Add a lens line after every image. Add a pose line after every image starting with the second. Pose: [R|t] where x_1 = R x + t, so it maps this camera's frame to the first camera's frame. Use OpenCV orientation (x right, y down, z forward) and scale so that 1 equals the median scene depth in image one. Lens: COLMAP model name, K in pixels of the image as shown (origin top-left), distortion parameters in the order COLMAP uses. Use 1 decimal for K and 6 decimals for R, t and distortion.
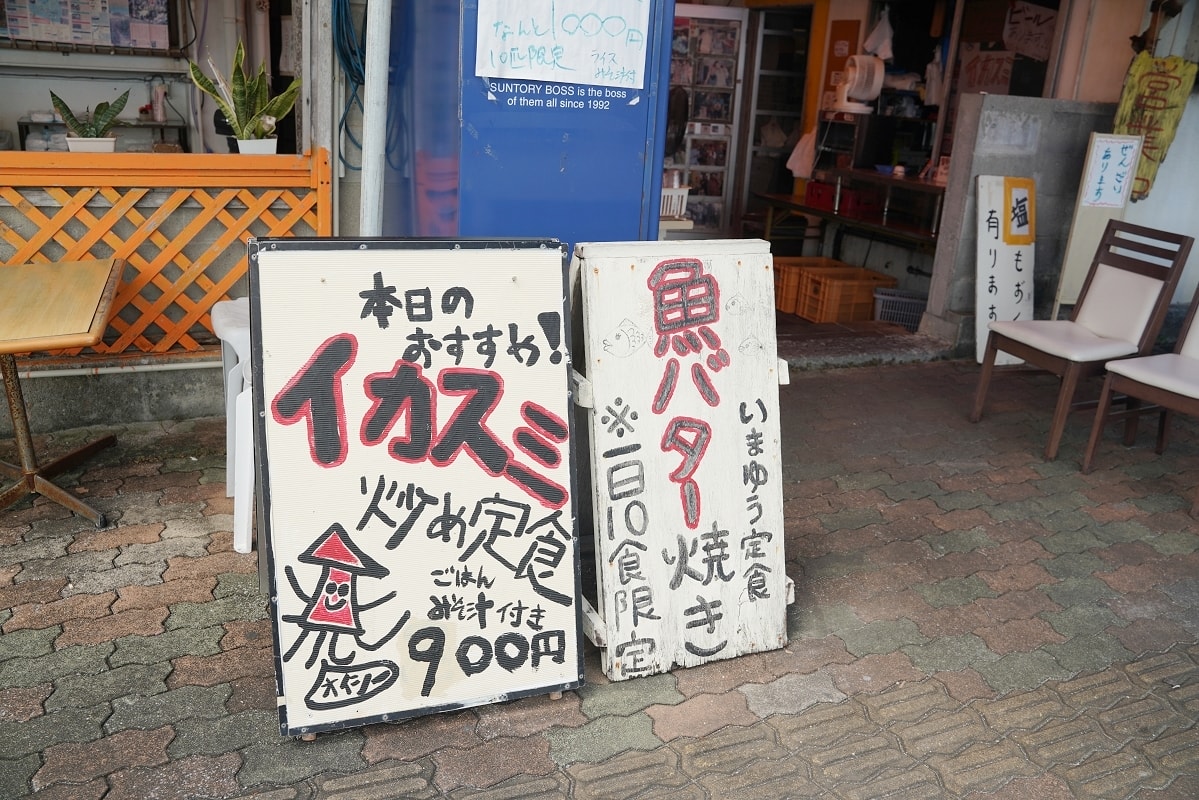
lens RADIAL K [[963.2, 0, 599.5], [0, 963.2, 400.0], [0, 0, 1]] dist [-0.106051, 0.076512]
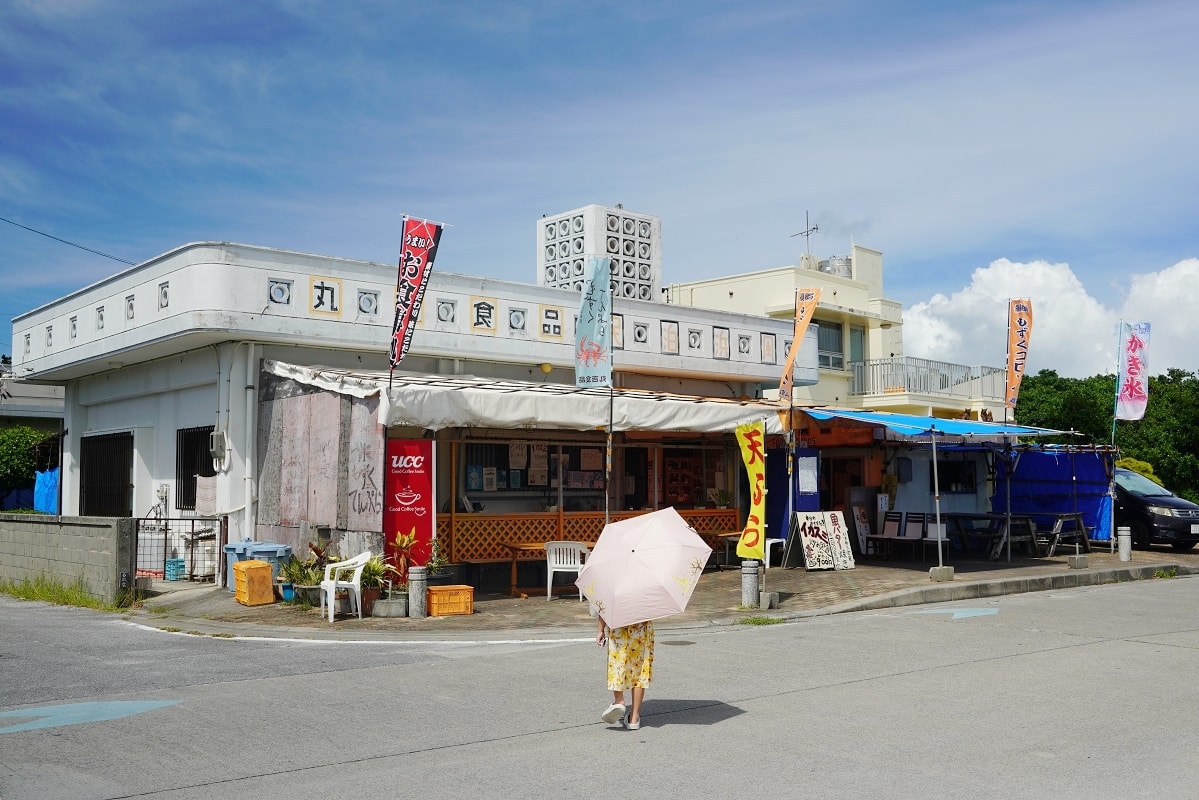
lens RADIAL K [[1187.3, 0, 599.5], [0, 1187.3, 400.0], [0, 0, 1]] dist [0.001599, 0.000383]
pose [[0.963954, -0.044659, 0.262295, -3.968710], [0.140983, 0.921778, -0.361177, 2.078051], [-0.225648, 0.385137, 0.894848, -7.050943]]
